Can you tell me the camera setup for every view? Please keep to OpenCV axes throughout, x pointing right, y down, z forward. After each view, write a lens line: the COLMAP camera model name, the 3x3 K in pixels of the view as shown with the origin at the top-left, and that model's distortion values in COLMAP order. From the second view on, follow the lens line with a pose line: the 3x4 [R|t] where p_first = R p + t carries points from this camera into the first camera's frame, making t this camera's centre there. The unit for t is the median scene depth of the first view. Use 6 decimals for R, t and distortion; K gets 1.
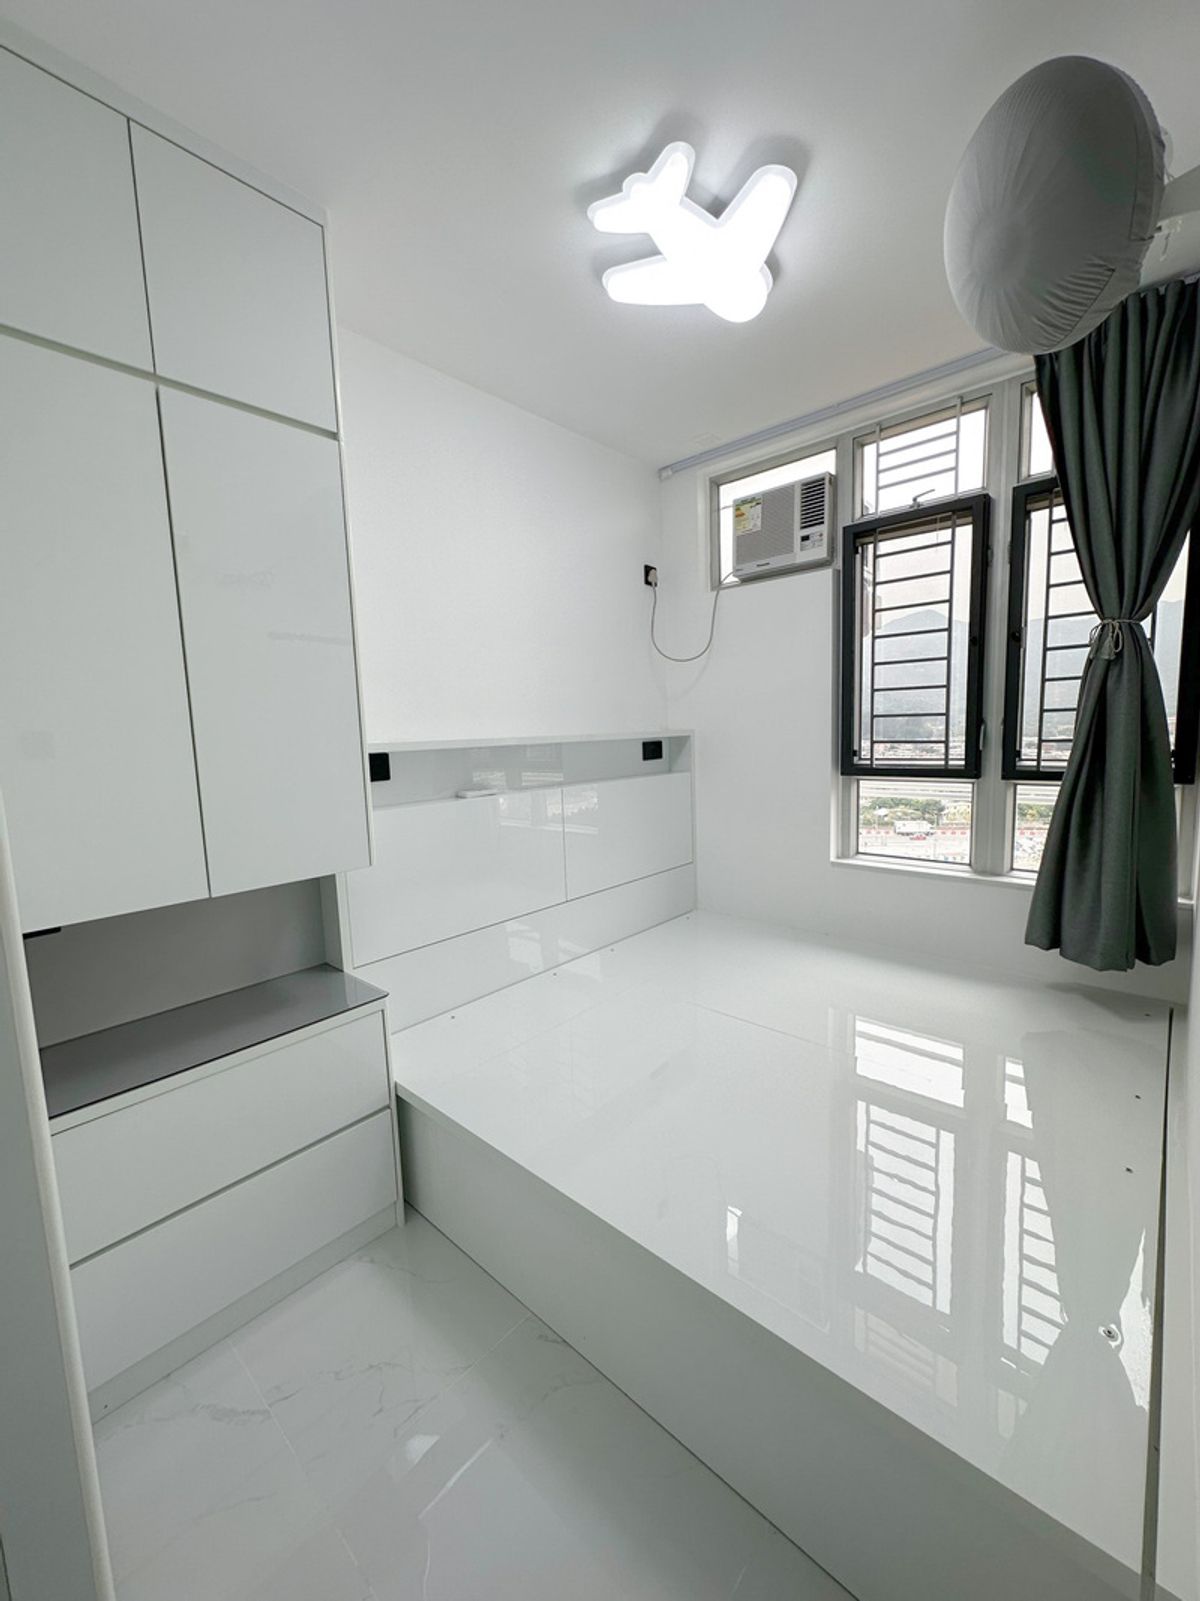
lens RADIAL K [[638.3, 0, 600.6], [0, 638.3, 802.8], [0, 0, 1]] dist [-0.002341, 0.000216]
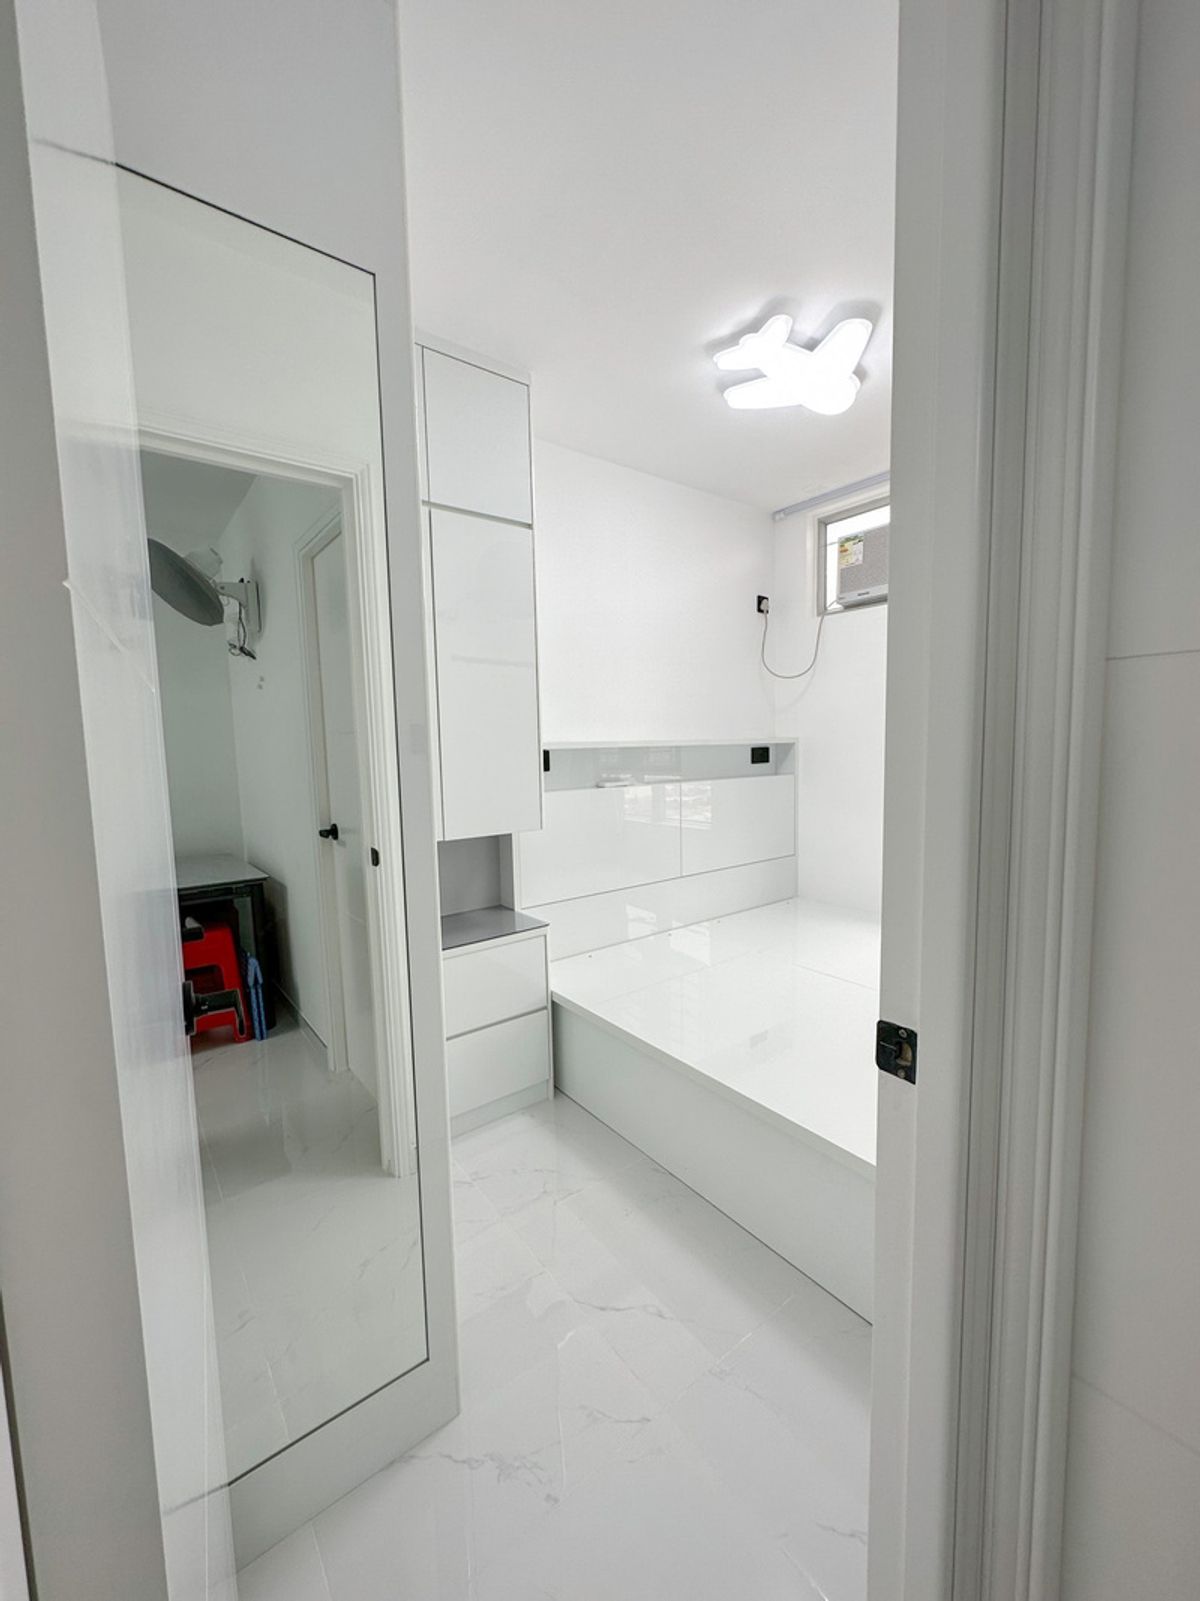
lens RADIAL K [[638.3, 0, 600.6], [0, 638.3, 802.8], [0, 0, 1]] dist [-0.002341, 0.000216]
pose [[0.983272, 0.029930, -0.179669, 0.008273], [-0.033168, 0.999337, -0.015045, 0.033463], [0.179099, 0.020753, 0.983612, -0.198240]]
